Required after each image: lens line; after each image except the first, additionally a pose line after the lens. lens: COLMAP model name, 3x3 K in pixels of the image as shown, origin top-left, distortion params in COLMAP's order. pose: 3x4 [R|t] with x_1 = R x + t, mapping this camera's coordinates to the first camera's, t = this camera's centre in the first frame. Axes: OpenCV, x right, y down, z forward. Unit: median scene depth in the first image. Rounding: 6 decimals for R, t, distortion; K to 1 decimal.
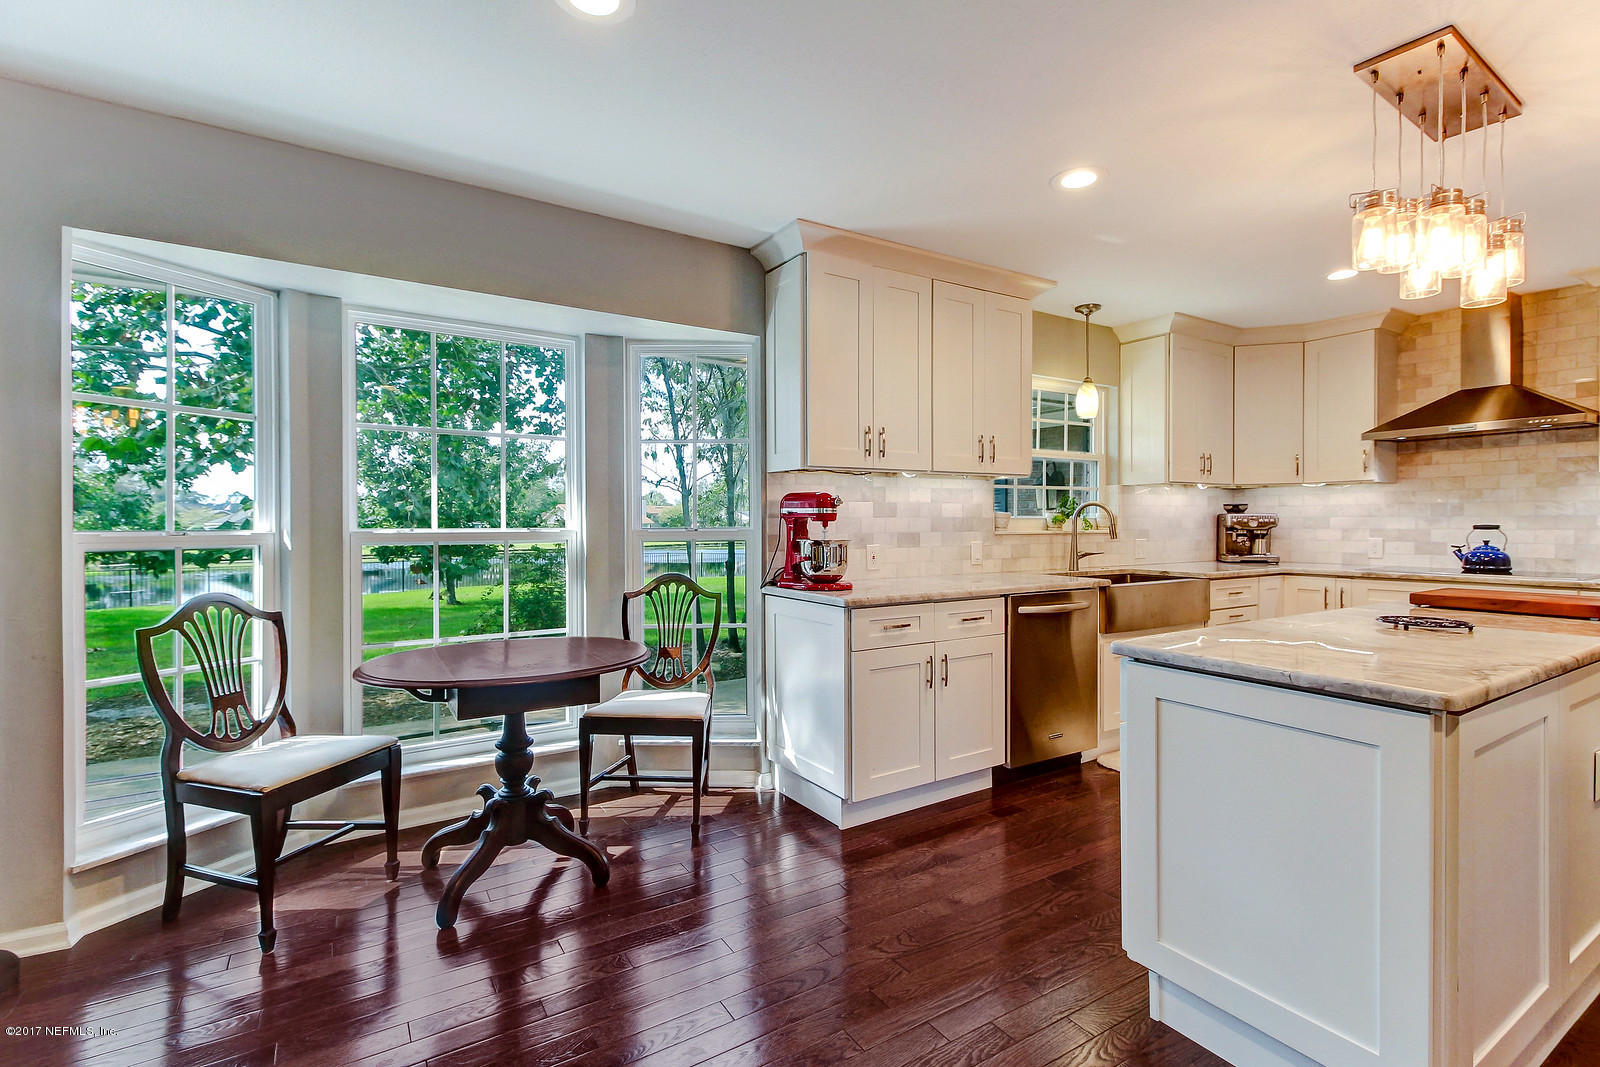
lens RADIAL K [[733.6, 0, 805.5], [0, 733.6, 517.2], [0, 0, 1]] dist [-0.000008, -0.000307]
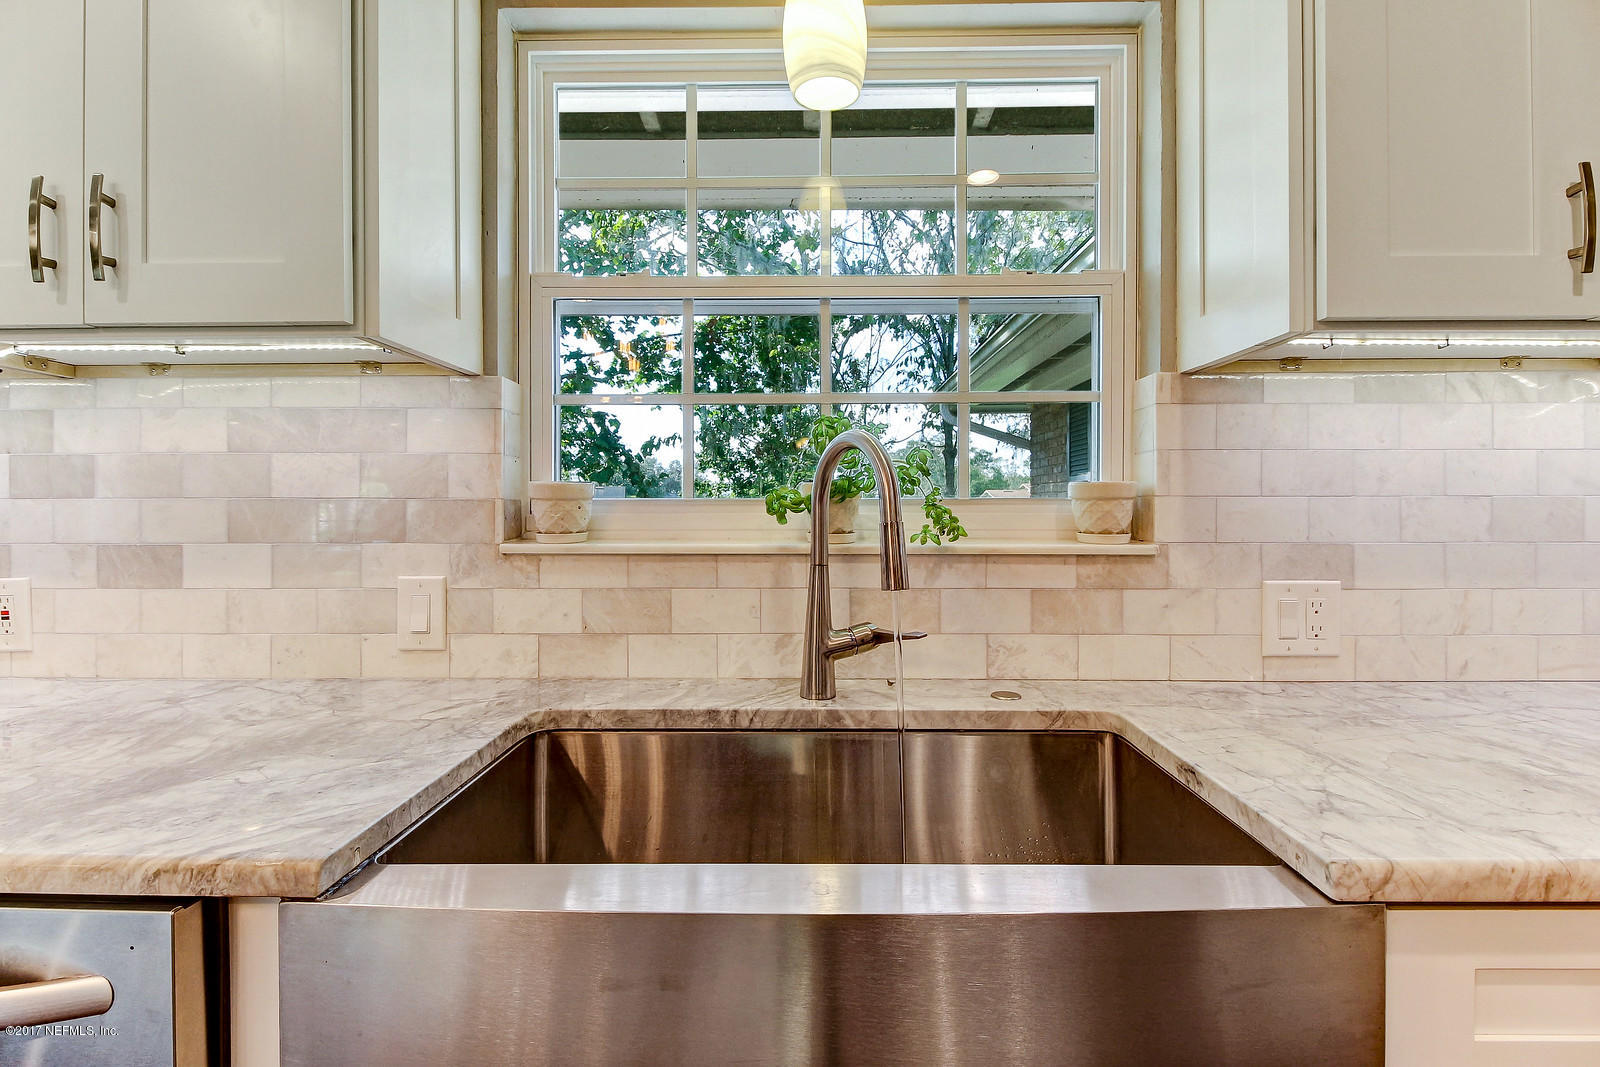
lens RADIAL K [[733.6, 0, 805.5], [0, 733.6, 517.2], [0, 0, 1]] dist [-0.000008, -0.000307]
pose [[0.837104, 0.000600, -0.547044, 0.556030], [0.002657, 0.999983, 0.005164, 0.007539], [0.547038, -0.005776, 0.837088, 0.857855]]
